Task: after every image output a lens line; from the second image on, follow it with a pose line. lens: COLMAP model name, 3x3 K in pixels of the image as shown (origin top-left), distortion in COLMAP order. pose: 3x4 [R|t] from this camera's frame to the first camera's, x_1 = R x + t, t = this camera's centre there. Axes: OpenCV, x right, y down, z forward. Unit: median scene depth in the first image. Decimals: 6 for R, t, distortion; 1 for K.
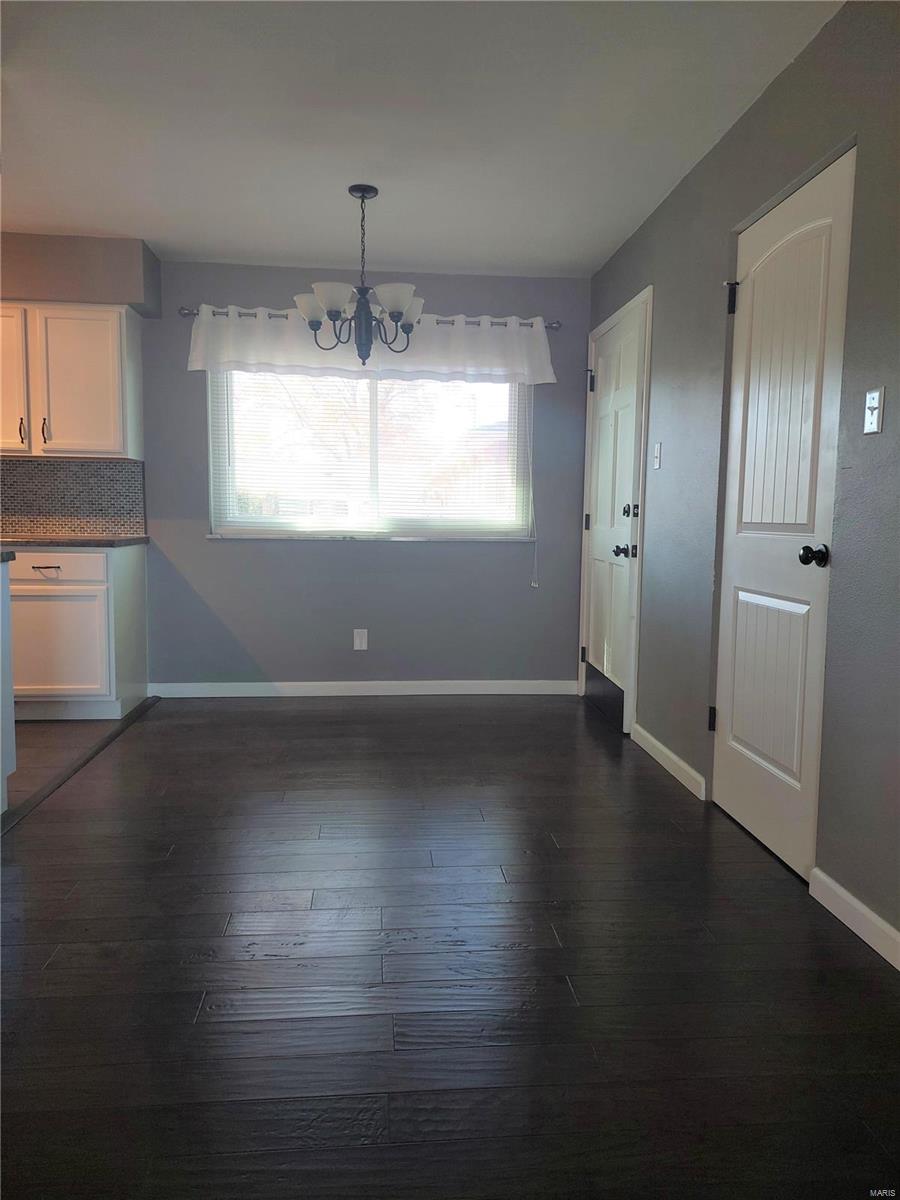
lens RADIAL K [[882.3, 0, 449.2], [0, 882.3, 599.6], [0, 0, 1]] dist [0.076906, -0.089540]
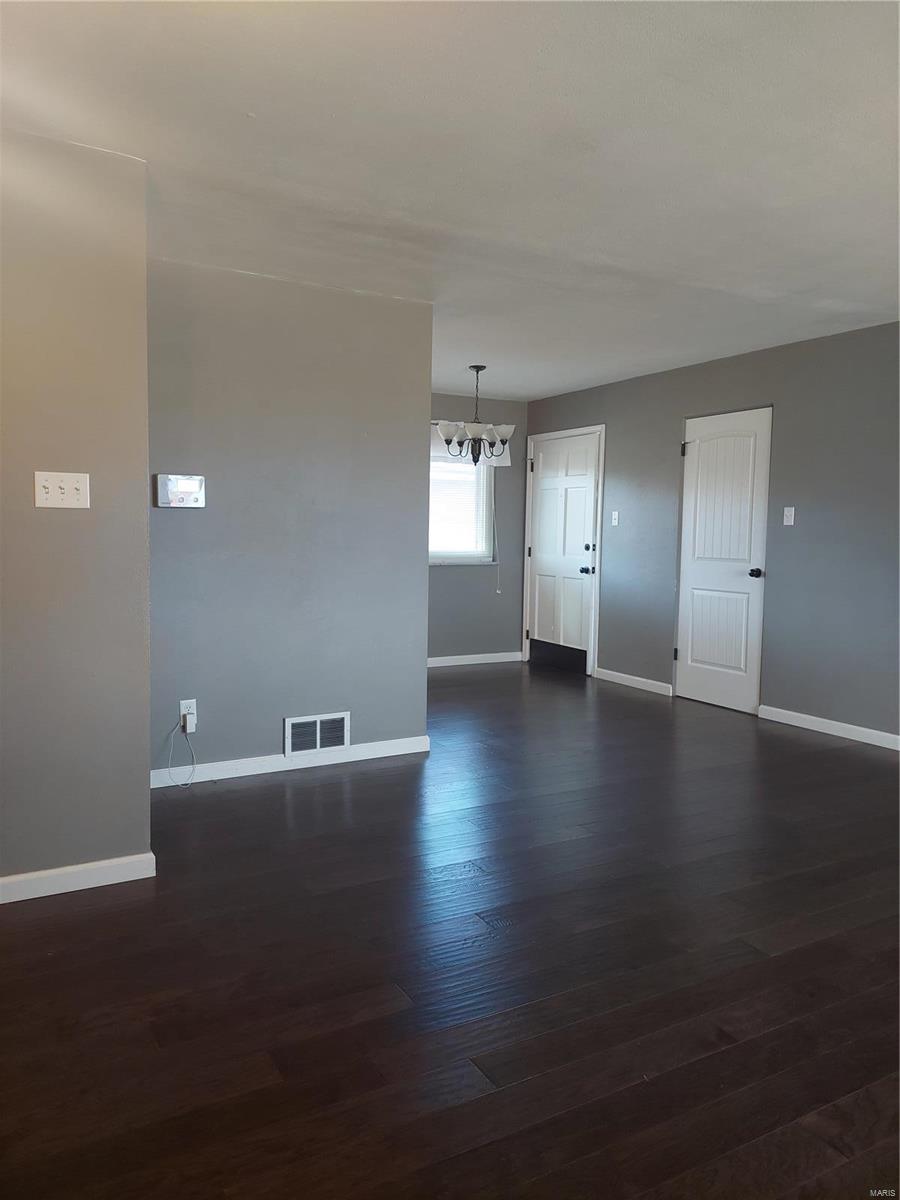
lens RADIAL K [[882.3, 0, 448.9], [0, 882.3, 603.5], [0, 0, 1]] dist [0.076906, -0.089540]
pose [[0.903360, -0.039205, 0.427087, -0.813181], [0.042205, 0.999106, 0.002444, -0.004866], [-0.426801, 0.015818, 0.904207, -0.476537]]
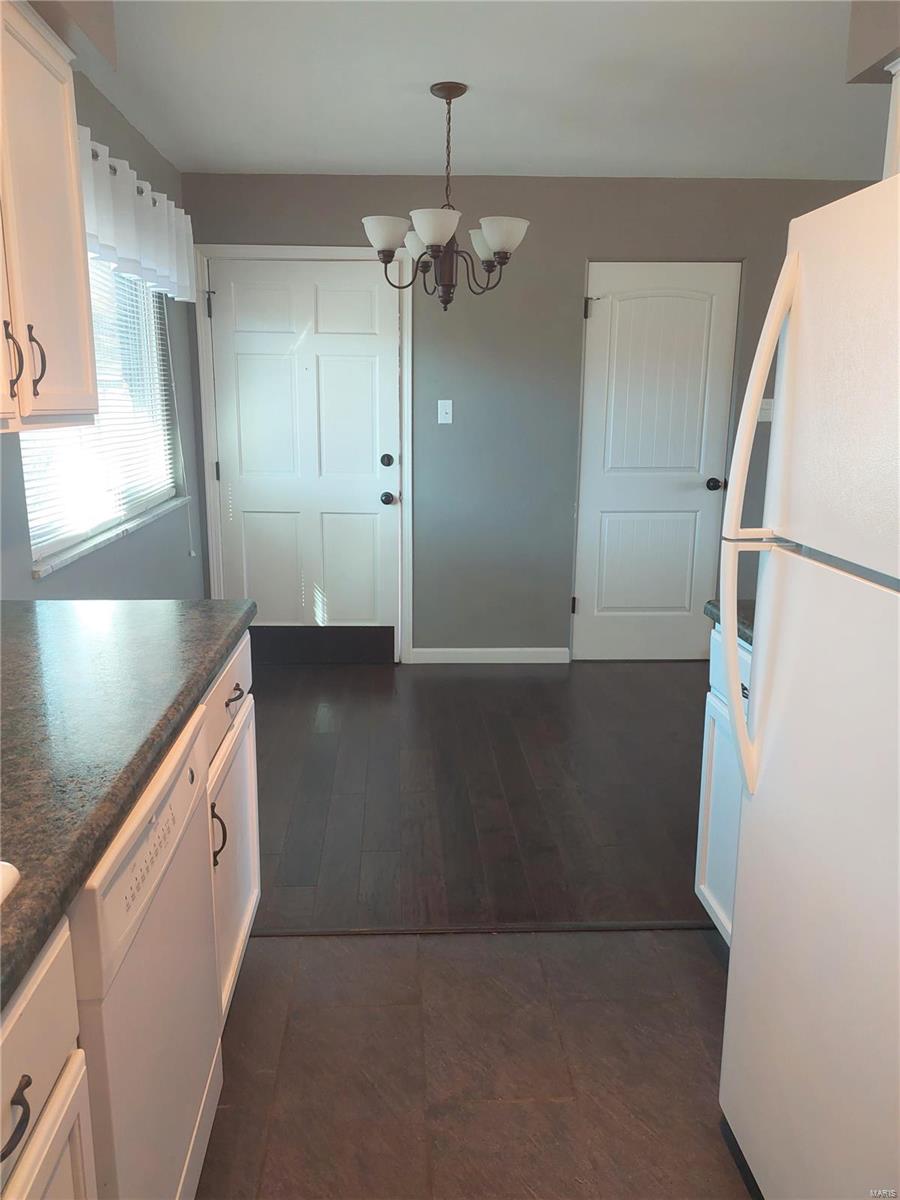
lens RADIAL K [[882.3, 0, 445.9], [0, 882.3, 600.9], [0, 0, 1]] dist [0.076906, -0.089540]
pose [[0.021256, -0.242056, 0.970030, -0.878169], [0.091808, 0.966622, 0.239194, -0.187339], [-0.995550, 0.083973, 0.042769, 0.913029]]
